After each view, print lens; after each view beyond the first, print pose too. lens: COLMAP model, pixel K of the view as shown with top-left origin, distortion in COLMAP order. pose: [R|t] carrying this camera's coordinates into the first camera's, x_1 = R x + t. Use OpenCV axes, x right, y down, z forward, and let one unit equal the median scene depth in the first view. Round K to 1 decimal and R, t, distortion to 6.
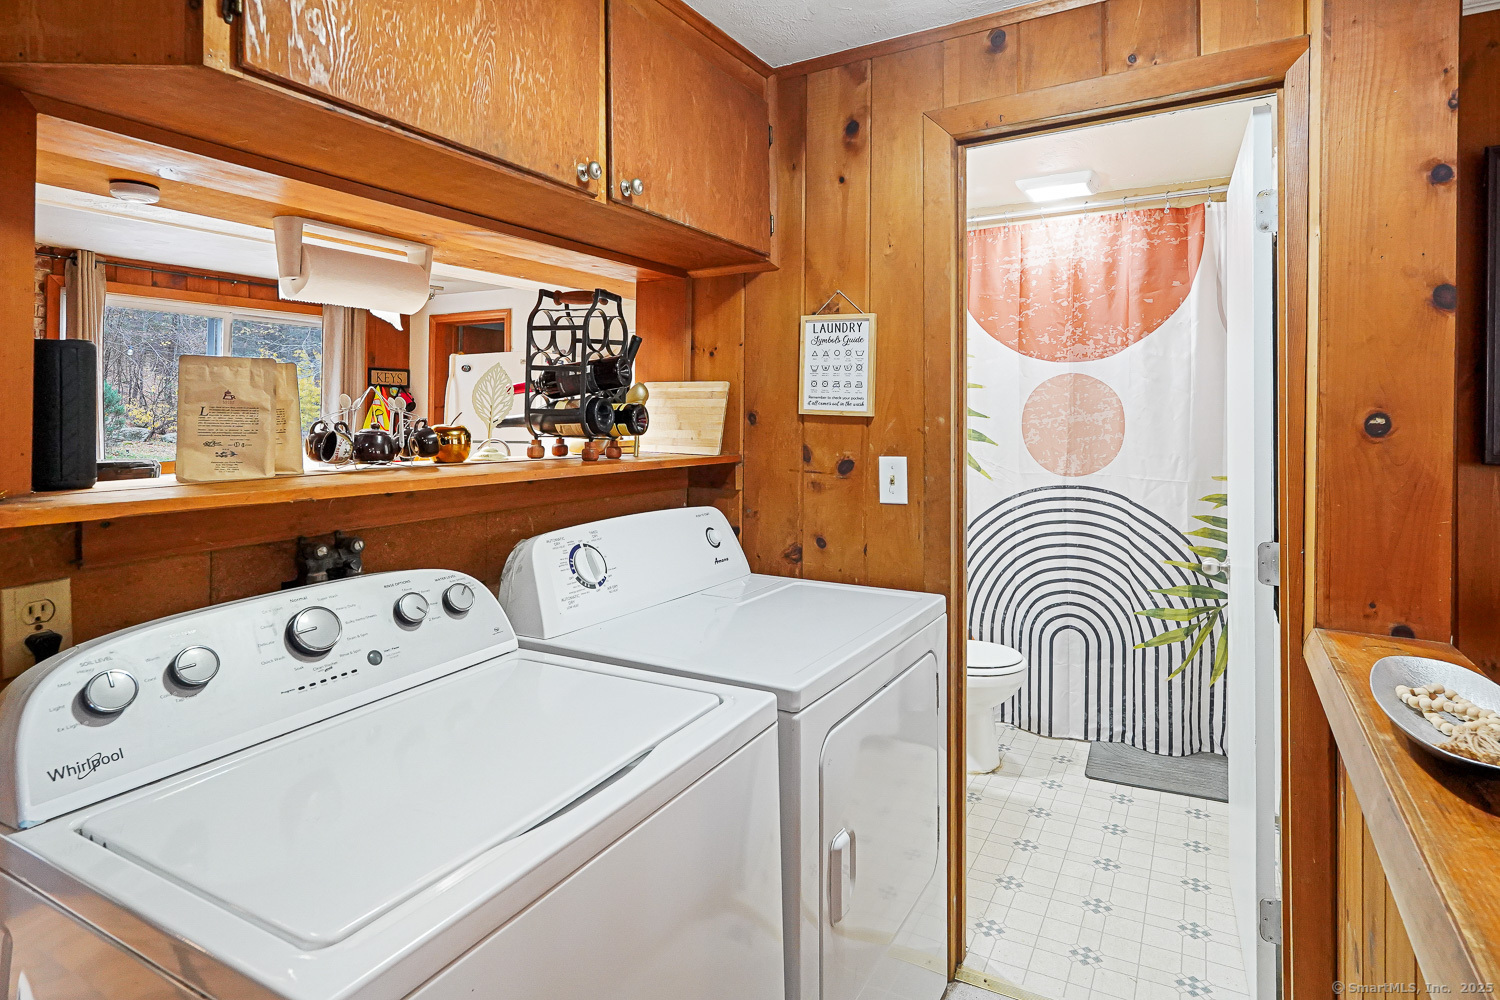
lens RADIAL K [[821.2, 0, 725.5], [0, 821.2, 408.2], [0, 0, 1]] dist [0.000215, 0.000549]
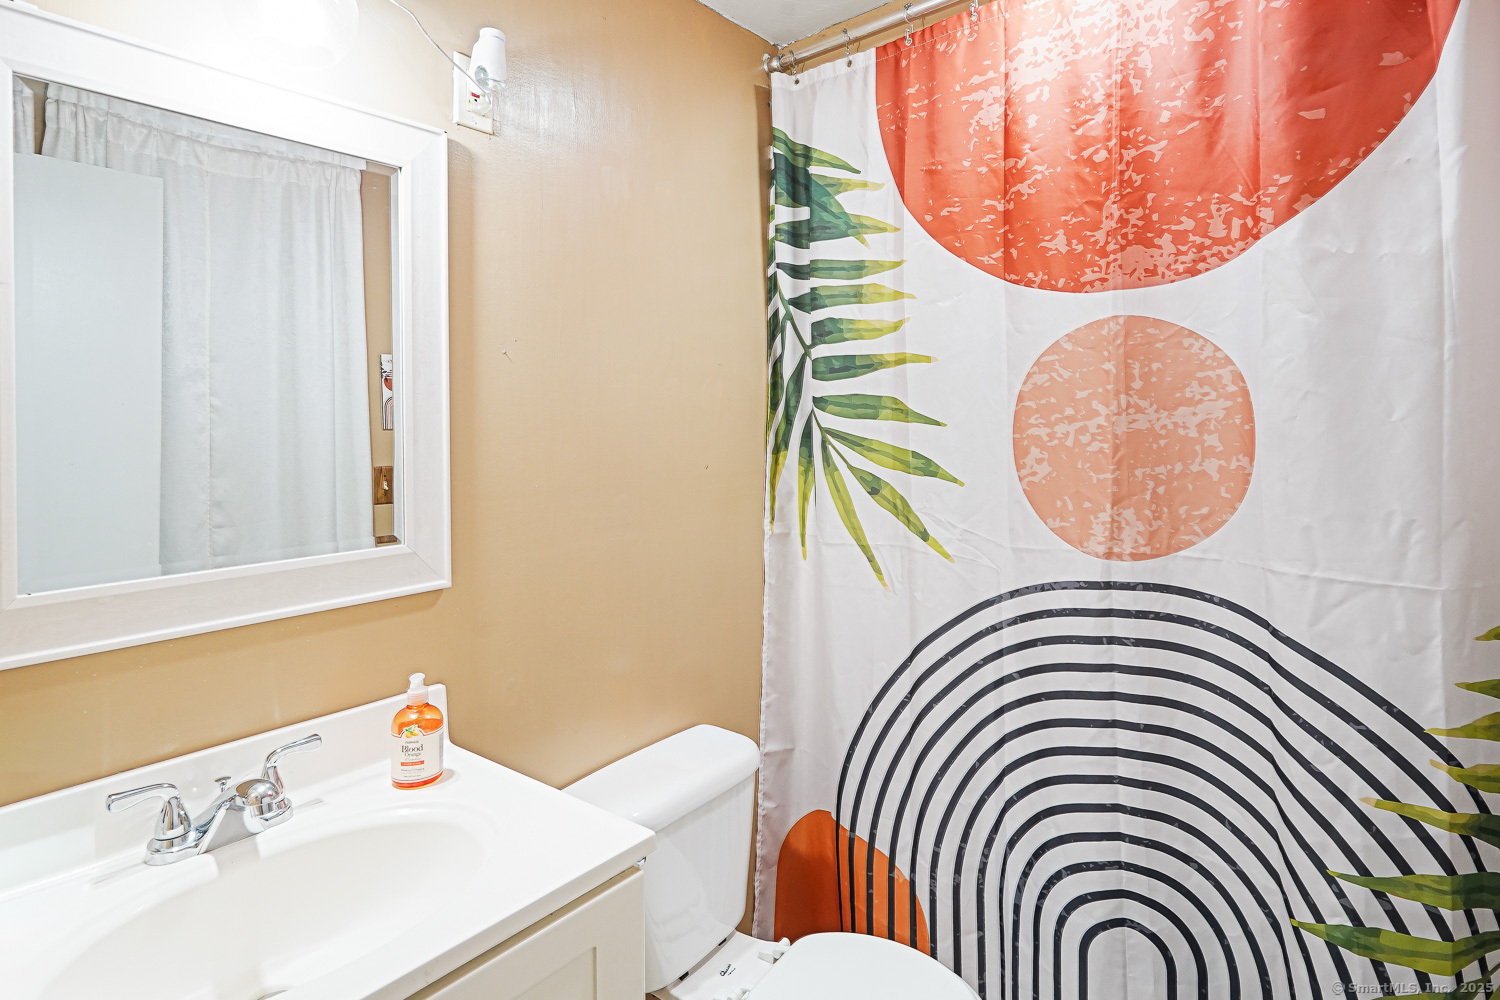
lens RADIAL K [[814.4, 0, 740.0], [0, 814.4, 421.9], [0, 0, 1]] dist [-0.001133, 0.000436]
pose [[0.990927, -0.024914, -0.132069, 0.284498], [0.025399, 0.999675, 0.001992, 0.006396], [0.131976, -0.005328, 0.991239, 0.563211]]
